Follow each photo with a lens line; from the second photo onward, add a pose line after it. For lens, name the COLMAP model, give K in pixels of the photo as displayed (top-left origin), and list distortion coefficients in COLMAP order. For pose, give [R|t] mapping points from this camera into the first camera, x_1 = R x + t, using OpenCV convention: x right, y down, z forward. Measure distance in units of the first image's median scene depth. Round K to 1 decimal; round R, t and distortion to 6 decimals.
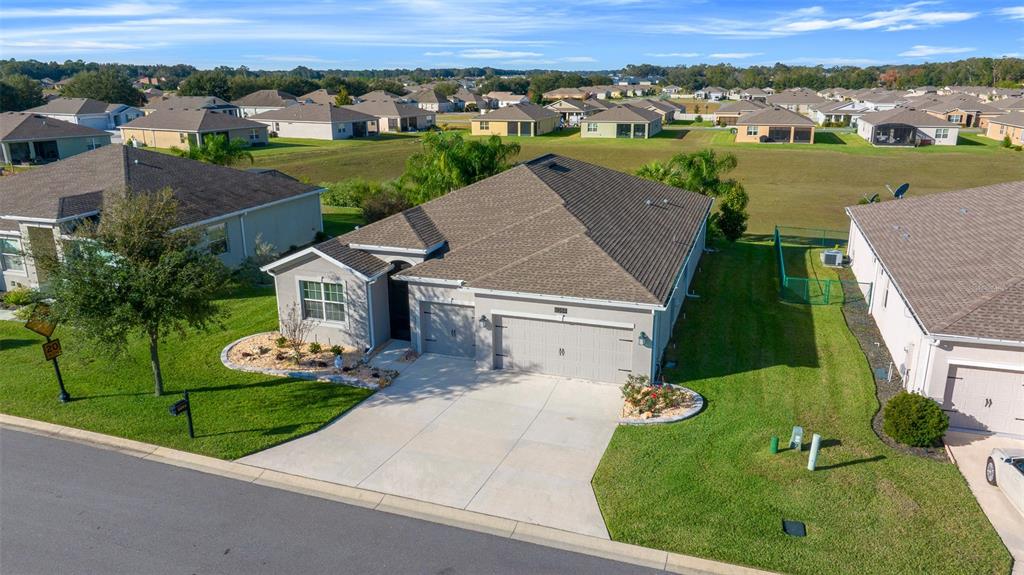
lens RADIAL K [[720.2, 0, 516.9], [0, 720.2, 284.5], [0, 0, 1]] dist [-0.001527, -0.006435]
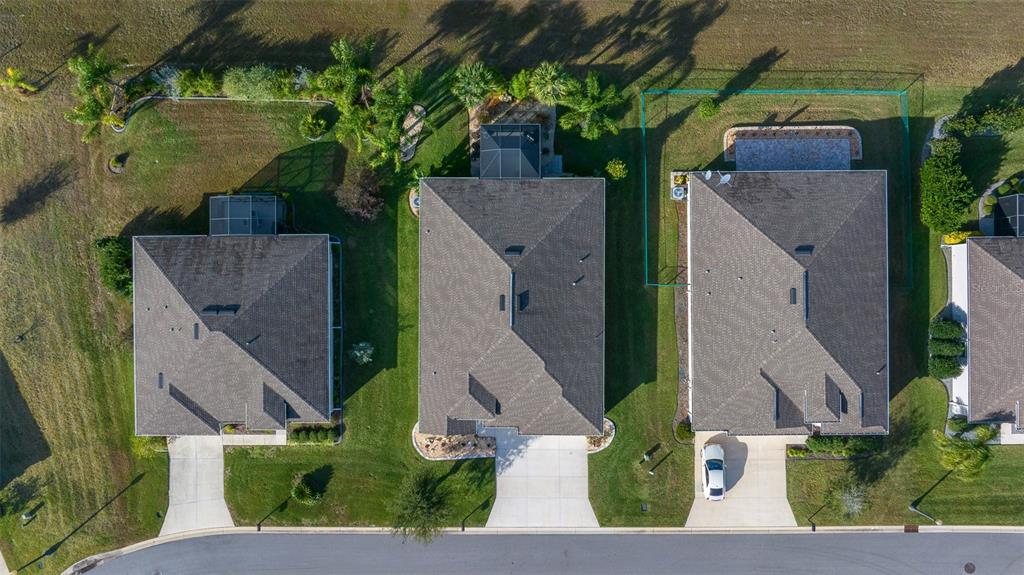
lens RADIAL K [[720.2, 0, 516.9], [0, 720.2, 284.5], [0, 0, 1]] dist [-0.001527, -0.006435]
pose [[0.948525, -0.316663, 0.004982, 0.053622], [0.087984, 0.278591, 0.956371, -2.104602], [-0.304236, -0.906704, 0.292112, 0.652044]]
